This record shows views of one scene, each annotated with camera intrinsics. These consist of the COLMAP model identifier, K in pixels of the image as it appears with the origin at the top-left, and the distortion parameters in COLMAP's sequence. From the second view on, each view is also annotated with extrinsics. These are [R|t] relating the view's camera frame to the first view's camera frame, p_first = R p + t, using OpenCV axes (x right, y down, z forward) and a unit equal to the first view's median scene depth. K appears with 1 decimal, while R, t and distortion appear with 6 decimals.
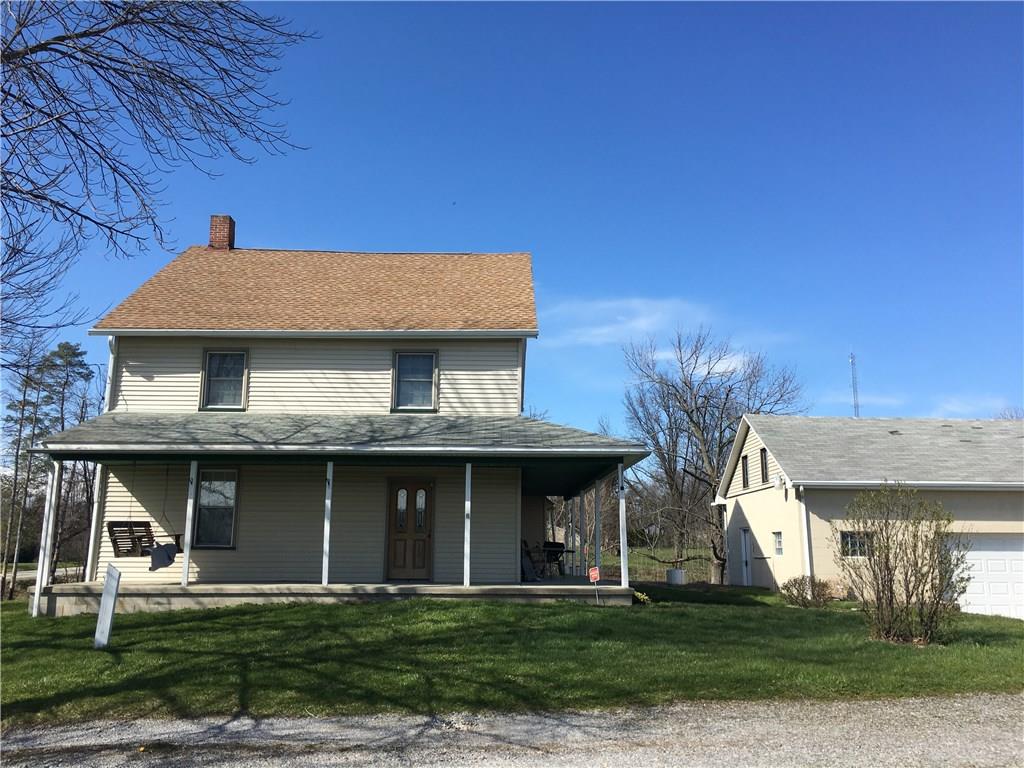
lens RADIAL K [[867.6, 0, 512.0], [0, 867.6, 384.0], [0, 0, 1]] dist [0.060791, -0.001221]
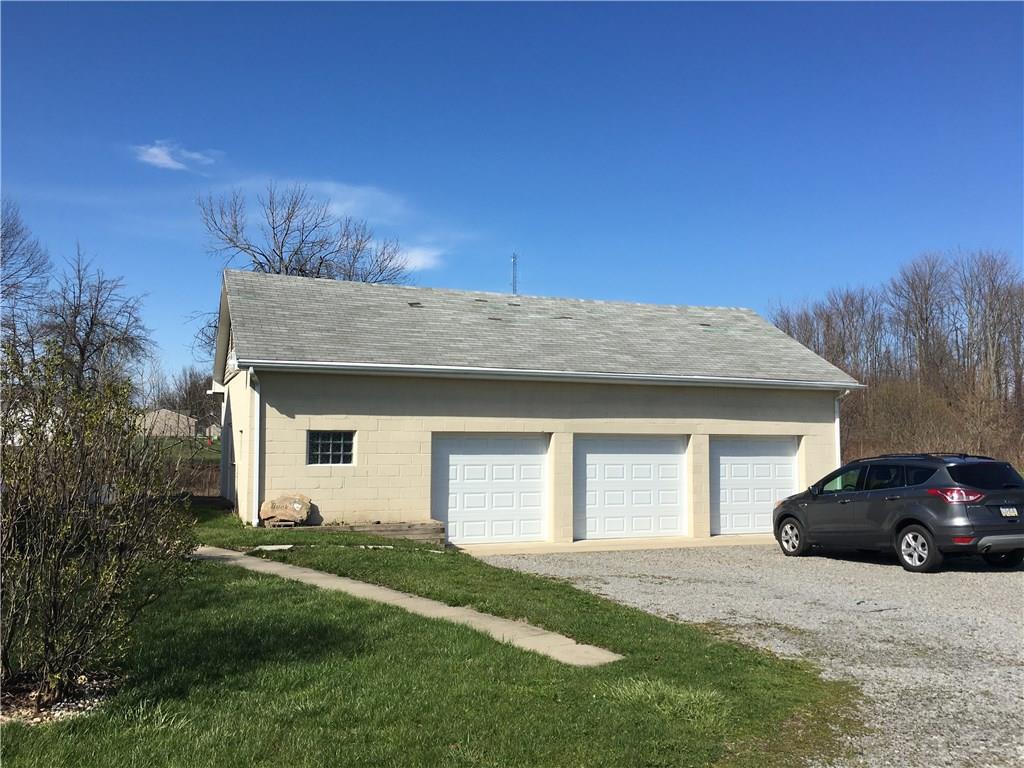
lens RADIAL K [[867.6, 0, 512.0], [0, 867.6, 384.0], [0, 0, 1]] dist [0.060791, -0.001221]
pose [[0.937536, 0.024875, 0.346998, 0.263576], [-0.068014, 0.991299, 0.112700, 0.034224], [-0.341175, -0.129261, 0.931070, 0.255890]]
